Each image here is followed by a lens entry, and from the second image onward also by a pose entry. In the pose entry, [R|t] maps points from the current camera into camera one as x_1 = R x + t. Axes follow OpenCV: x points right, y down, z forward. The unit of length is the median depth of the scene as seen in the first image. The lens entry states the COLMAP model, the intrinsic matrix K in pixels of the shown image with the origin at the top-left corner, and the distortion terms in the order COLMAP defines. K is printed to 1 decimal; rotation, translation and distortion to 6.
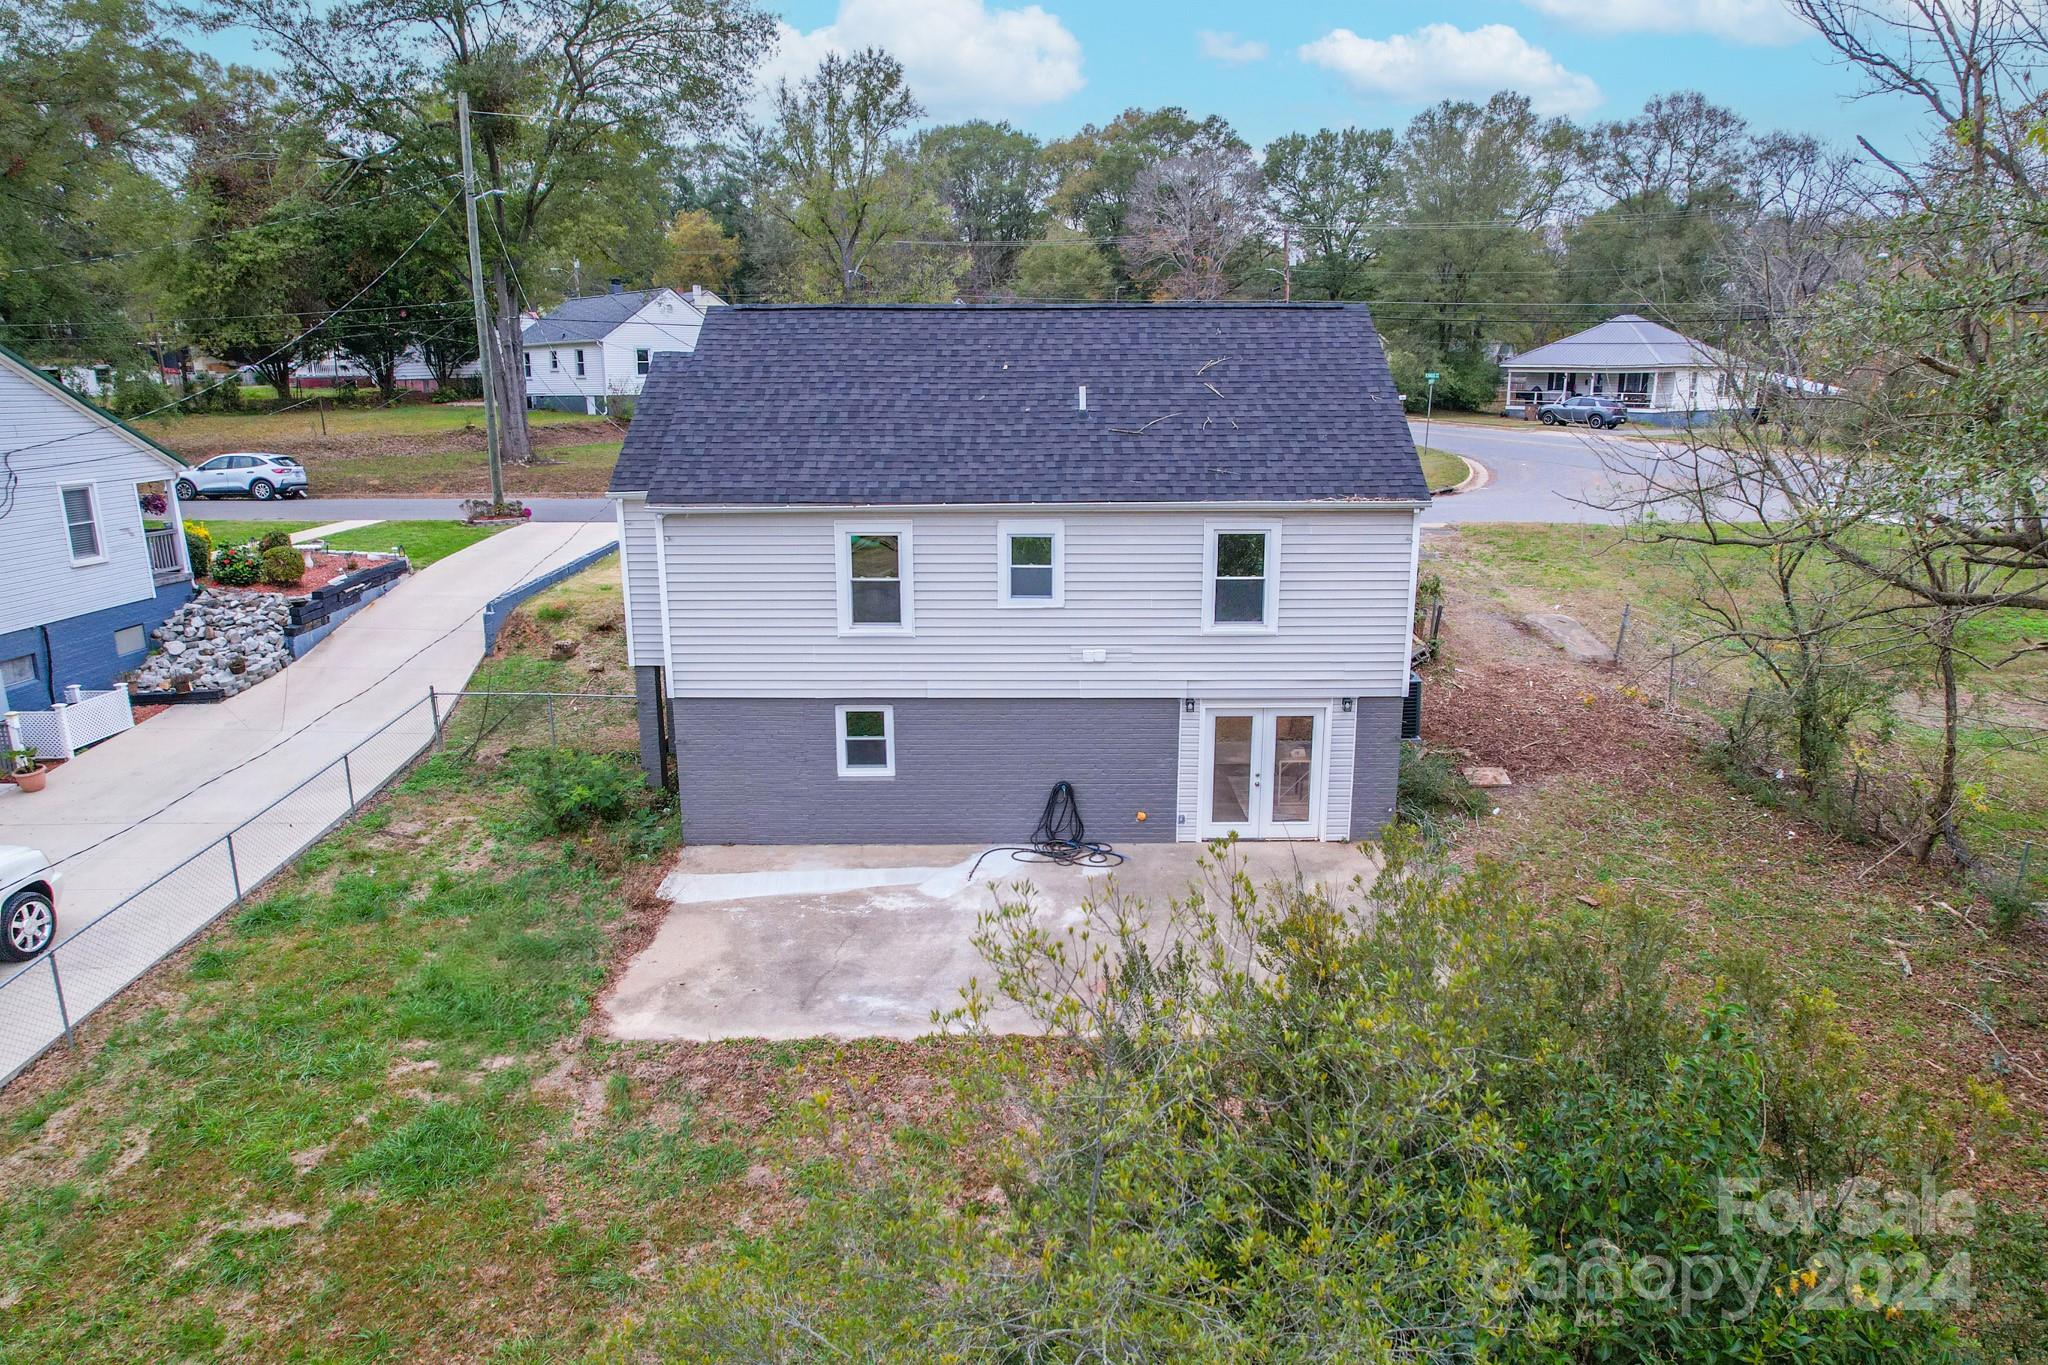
lens RADIAL K [[1296.1, 0, 1042.1], [0, 1296.1, 722.0], [0, 0, 1]] dist [-0.095900, 0.075308]
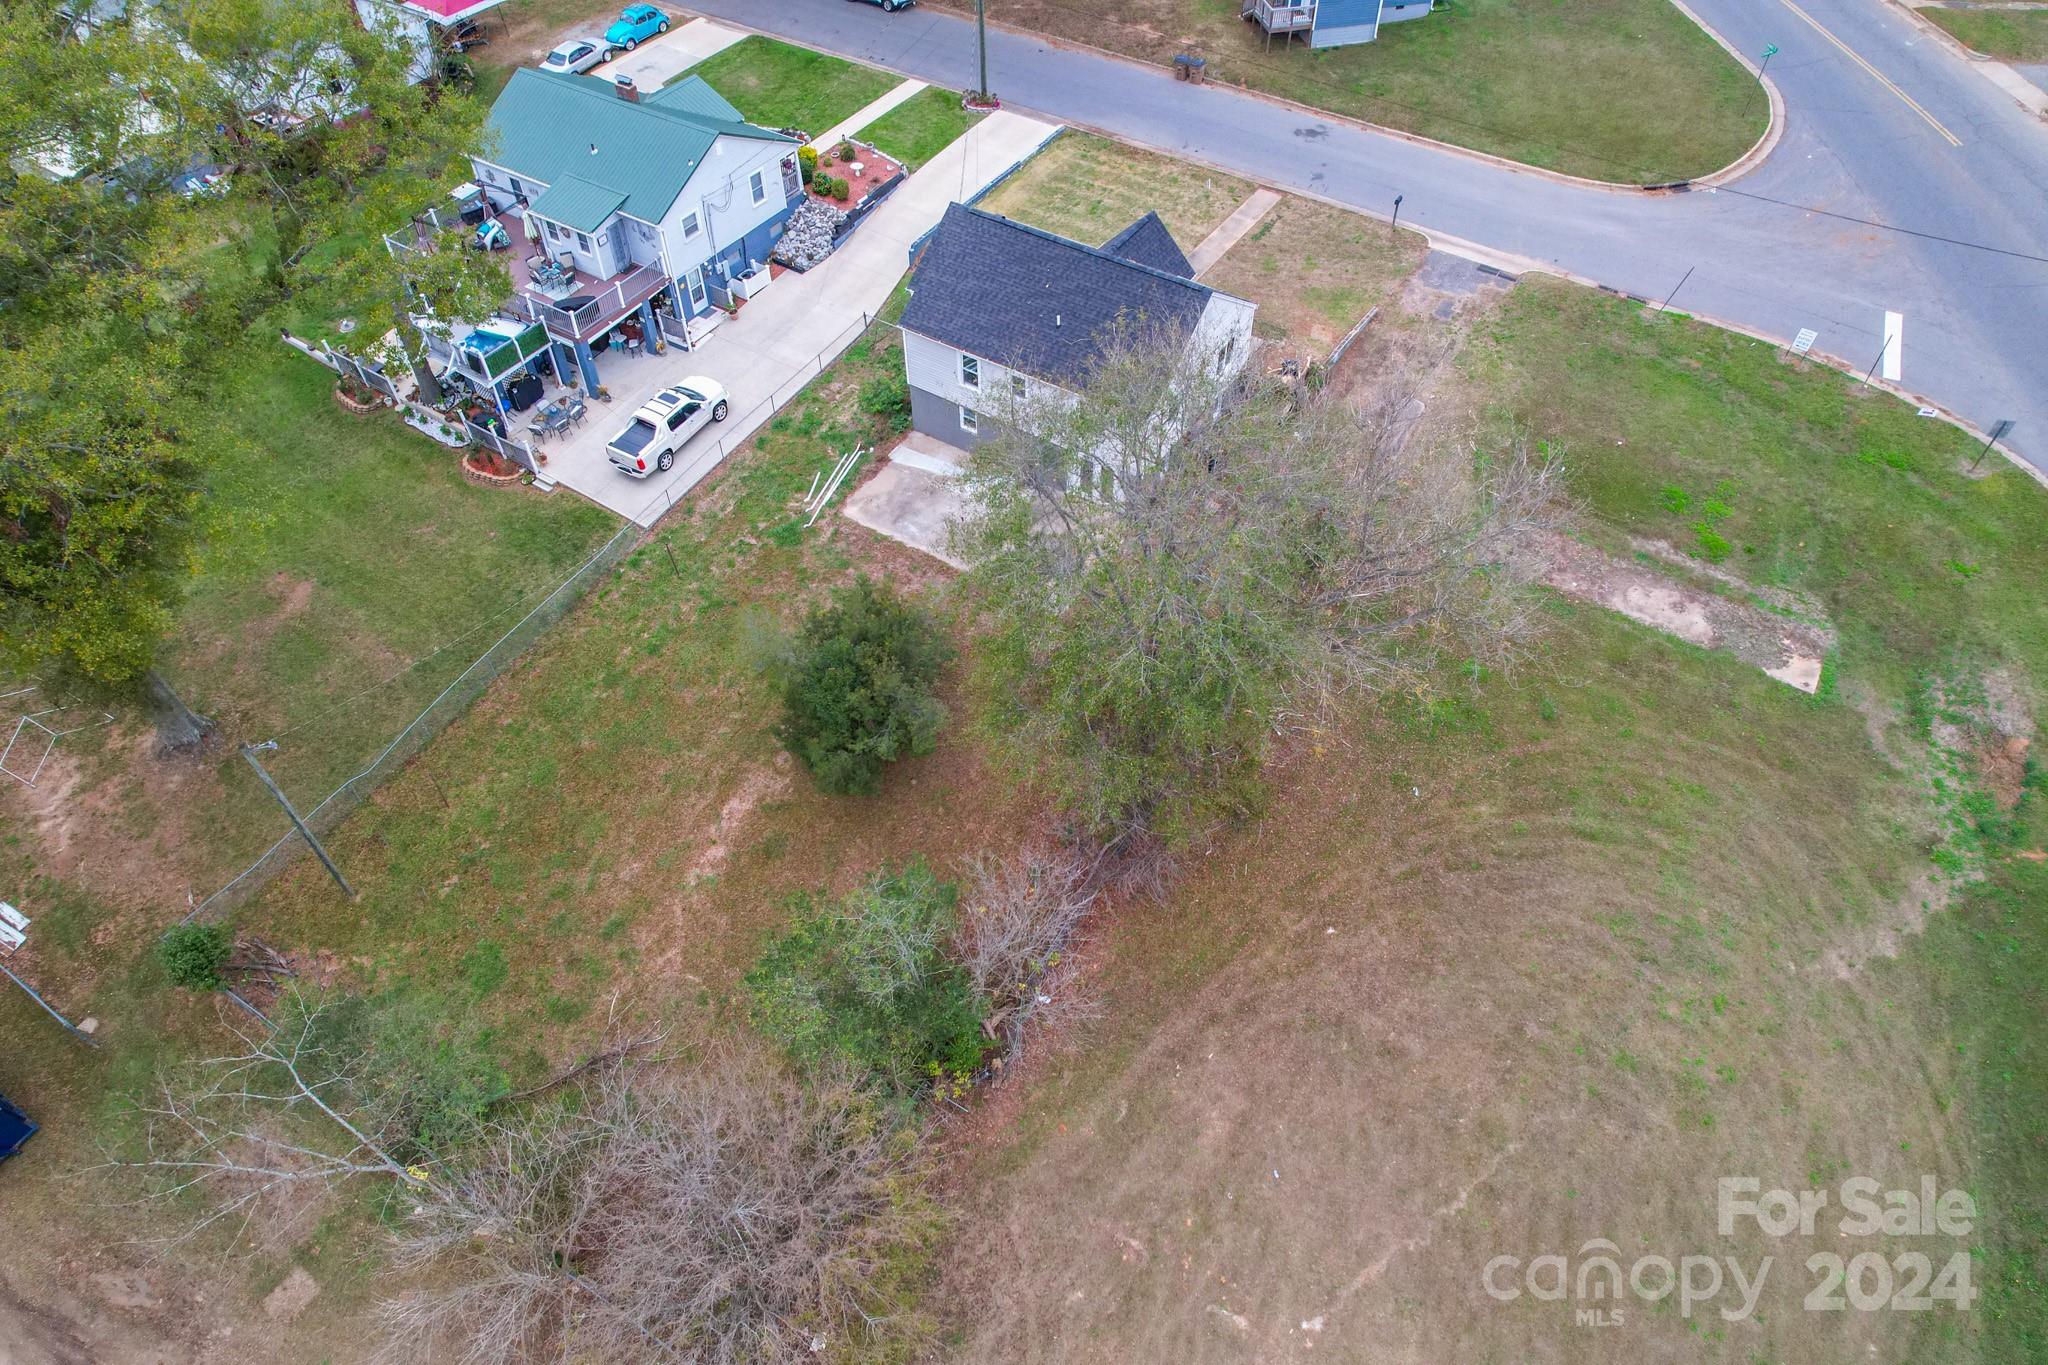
lens RADIAL K [[1304.3, 0, 1027.4], [0, 1304.3, 706.2], [0, 0, 1]] dist [-0.085866, 0.077432]
pose [[0.830617, 0.421247, -0.364179, 1.200788], [-0.134590, 0.786488, 0.602761, -1.163356], [0.540334, -0.451649, 0.709966, -1.116582]]
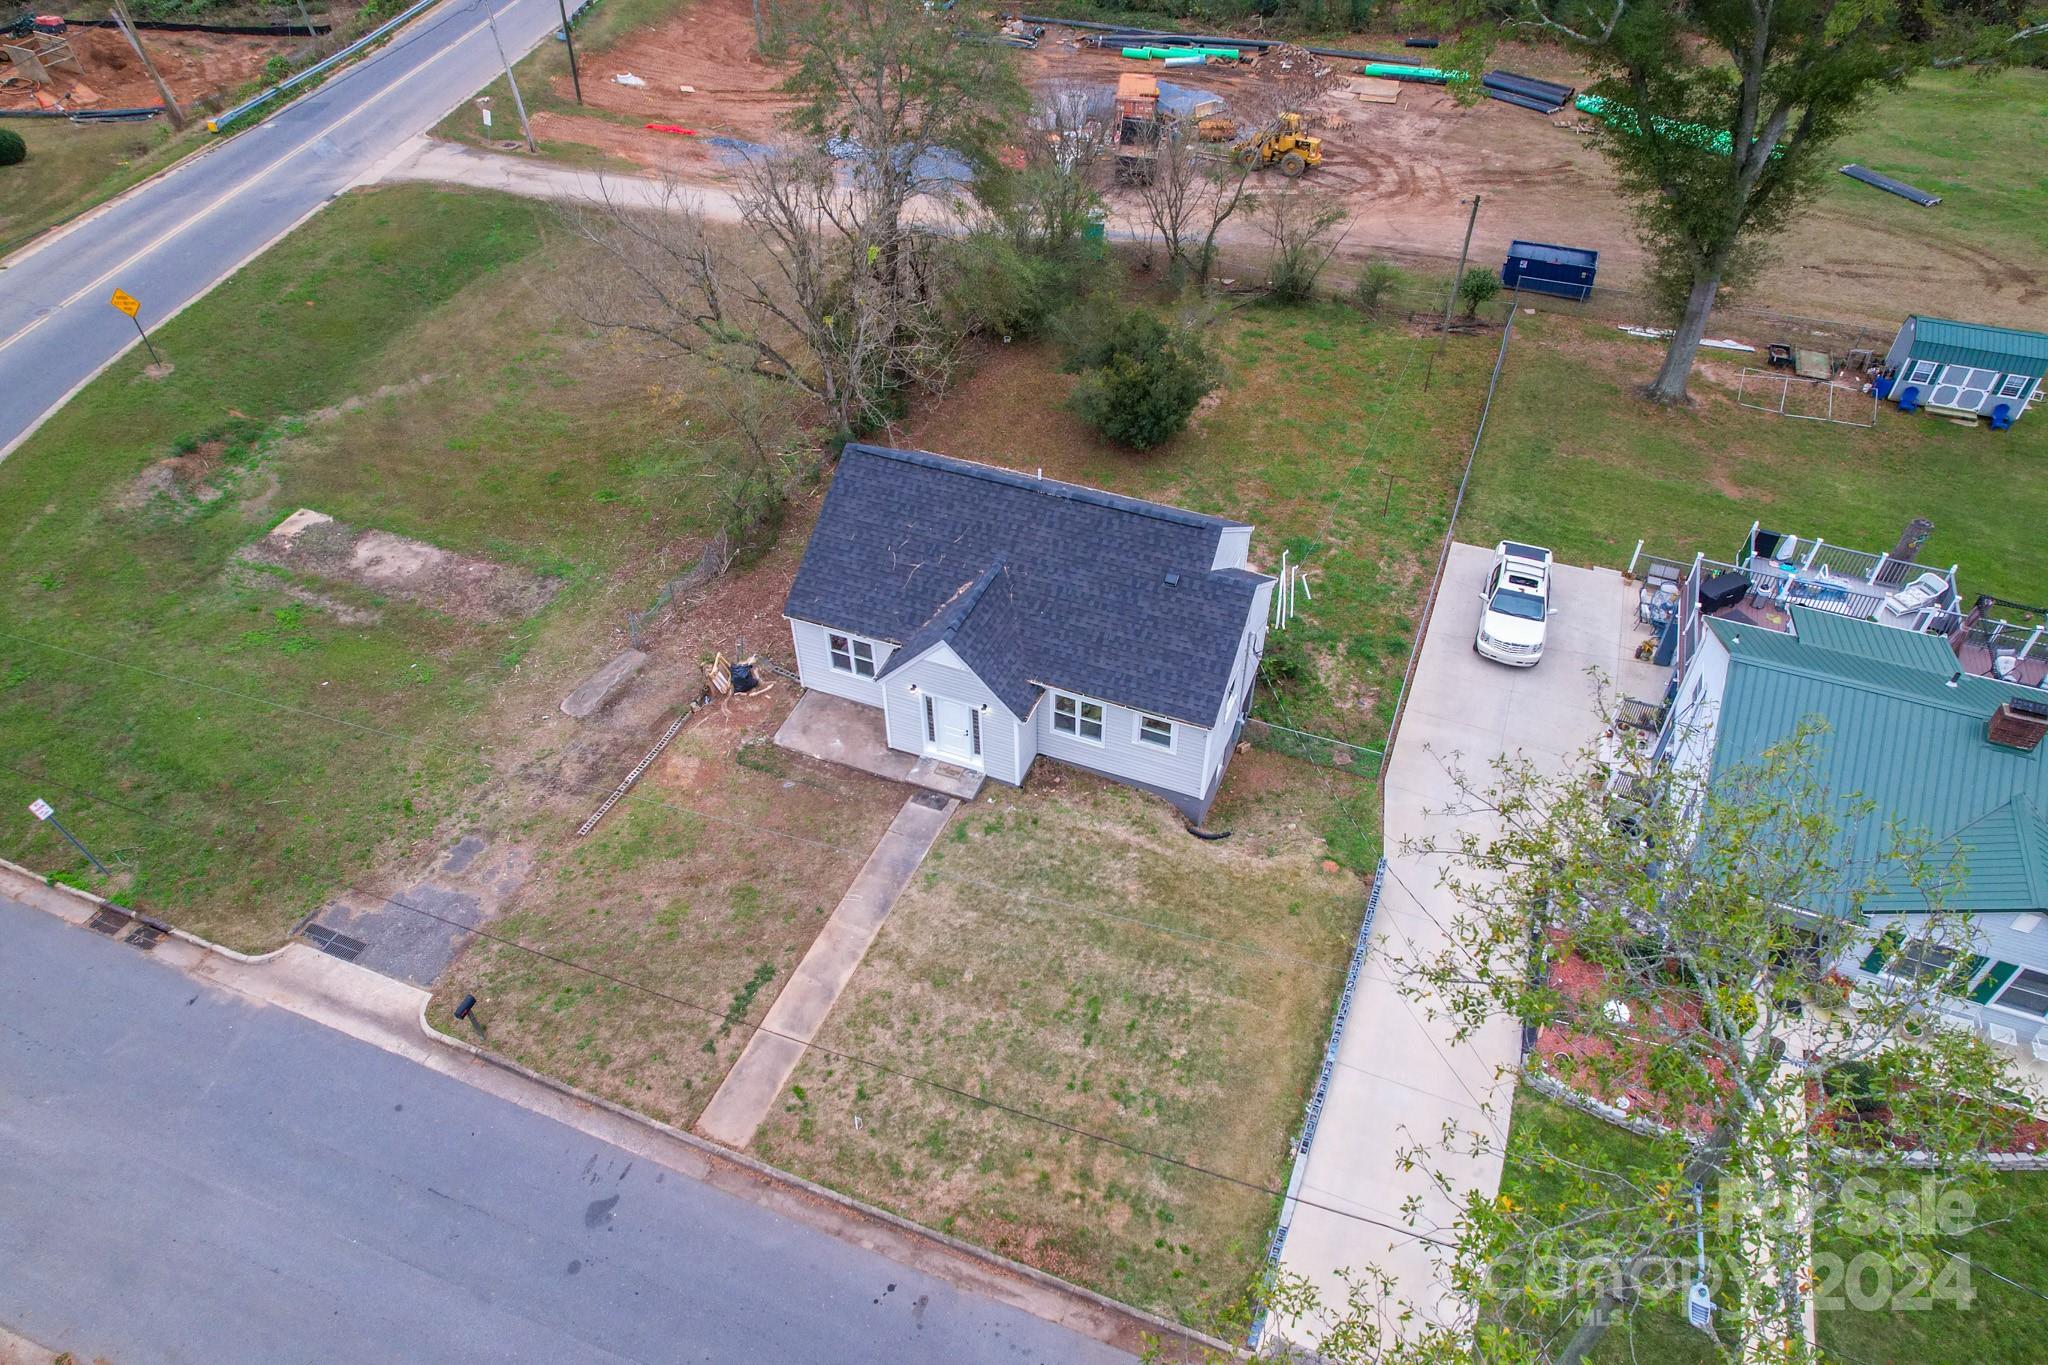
lens RADIAL K [[1304.3, 0, 1027.4], [0, 1304.3, 706.2], [0, 0, 1]] dist [-0.085866, 0.077432]
pose [[-0.923694, -0.259414, 0.281948, -0.612423], [0.105025, 0.536271, 0.837486, -1.746839], [-0.368456, 0.803192, -0.468105, 2.251887]]
